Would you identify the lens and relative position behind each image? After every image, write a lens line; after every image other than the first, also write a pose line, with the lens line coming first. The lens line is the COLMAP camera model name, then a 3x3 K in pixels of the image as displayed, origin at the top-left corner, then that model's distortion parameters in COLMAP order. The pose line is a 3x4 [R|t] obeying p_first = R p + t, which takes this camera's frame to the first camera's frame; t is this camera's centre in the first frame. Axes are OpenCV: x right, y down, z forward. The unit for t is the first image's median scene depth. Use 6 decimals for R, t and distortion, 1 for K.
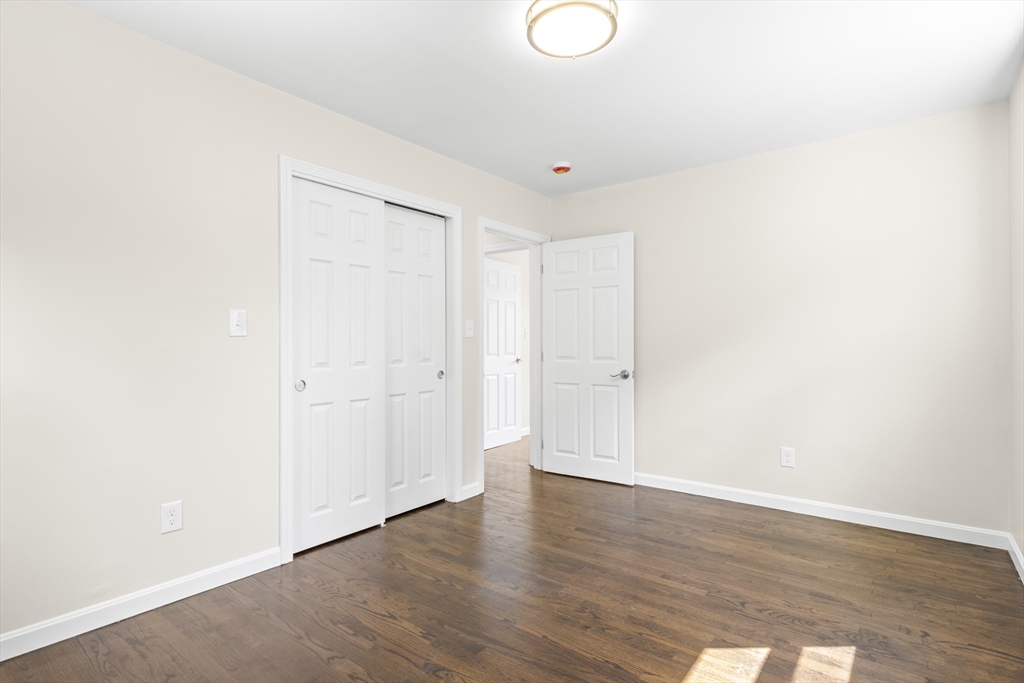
lens RADIAL K [[527.4, 0, 511.6], [0, 527.4, 337.0], [0, 0, 1]] dist [-0.000443, -0.000245]
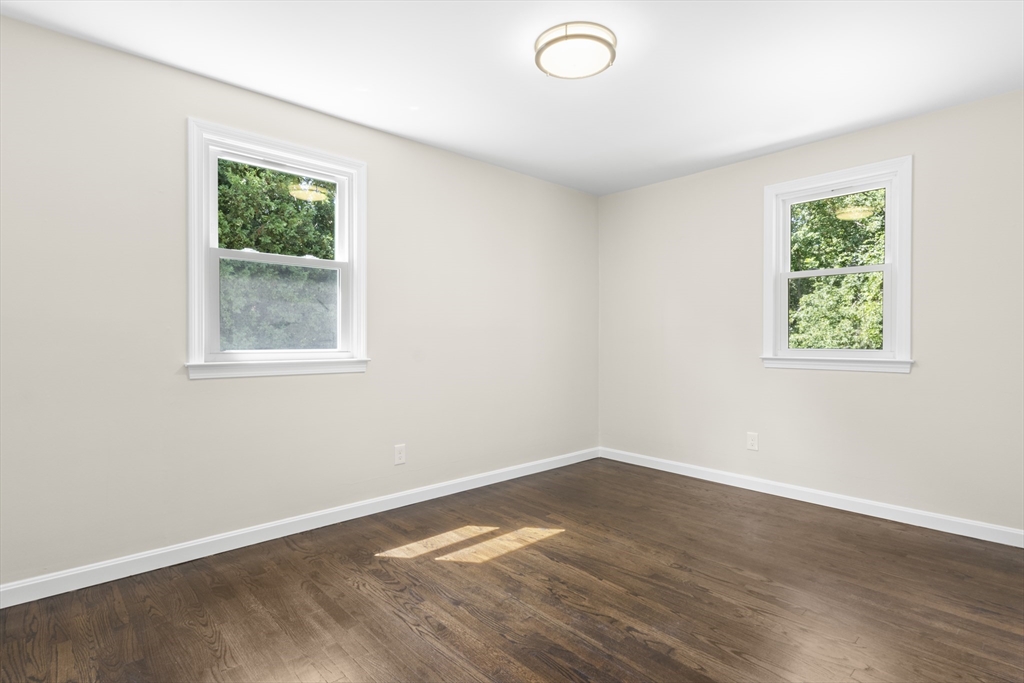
lens RADIAL K [[527.4, 0, 511.9], [0, 527.4, 341.5], [0, 0, 1]] dist [-0.000443, -0.000245]
pose [[-0.987627, 0.000693, 0.156822, 0.070132], [0.000676, 1.000000, -0.000159, 0.023785], [-0.156822, -0.000051, -0.987627, 2.121029]]
